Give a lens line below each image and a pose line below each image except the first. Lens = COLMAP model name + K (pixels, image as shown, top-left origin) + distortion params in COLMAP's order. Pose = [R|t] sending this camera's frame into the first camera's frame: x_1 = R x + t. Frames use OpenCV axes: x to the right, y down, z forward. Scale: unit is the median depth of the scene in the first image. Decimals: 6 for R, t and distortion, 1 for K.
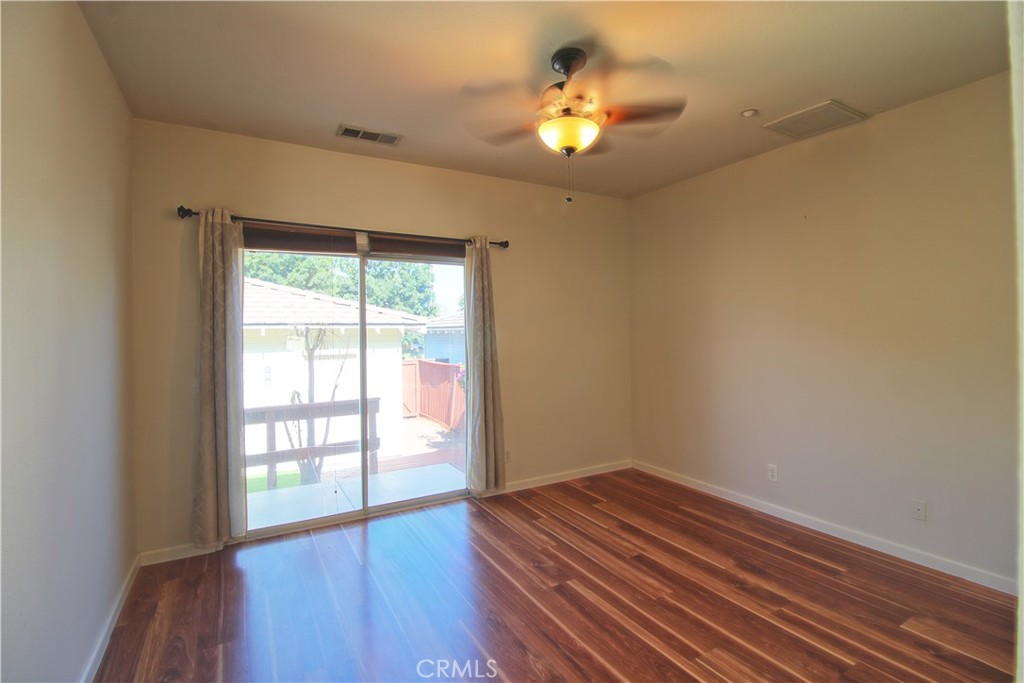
lens RADIAL K [[474.0, 0, 513.6], [0, 474.0, 335.1], [0, 0, 1]] dist [0.000409, -0.000270]
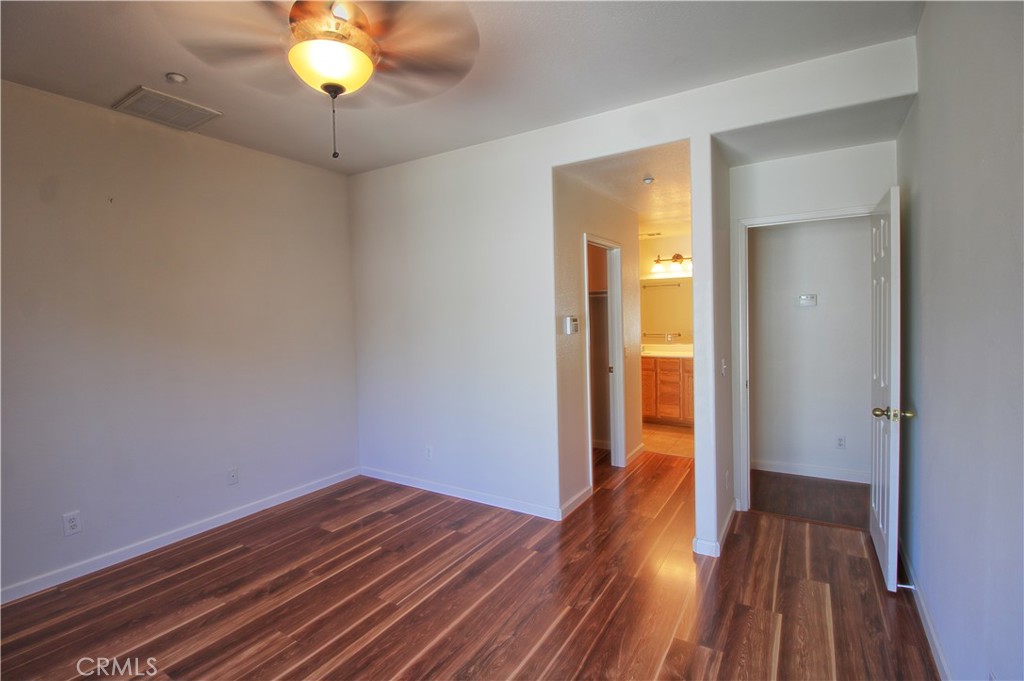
lens RADIAL K [[474.0, 0, 512.6], [0, 474.0, 339.0], [0, 0, 1]] dist [0.000409, -0.000270]
pose [[-0.478101, -0.011873, 0.878224, -0.614998], [0.029334, 0.999135, 0.029477, -0.004553], [-0.877815, 0.039855, -0.477339, 1.006621]]
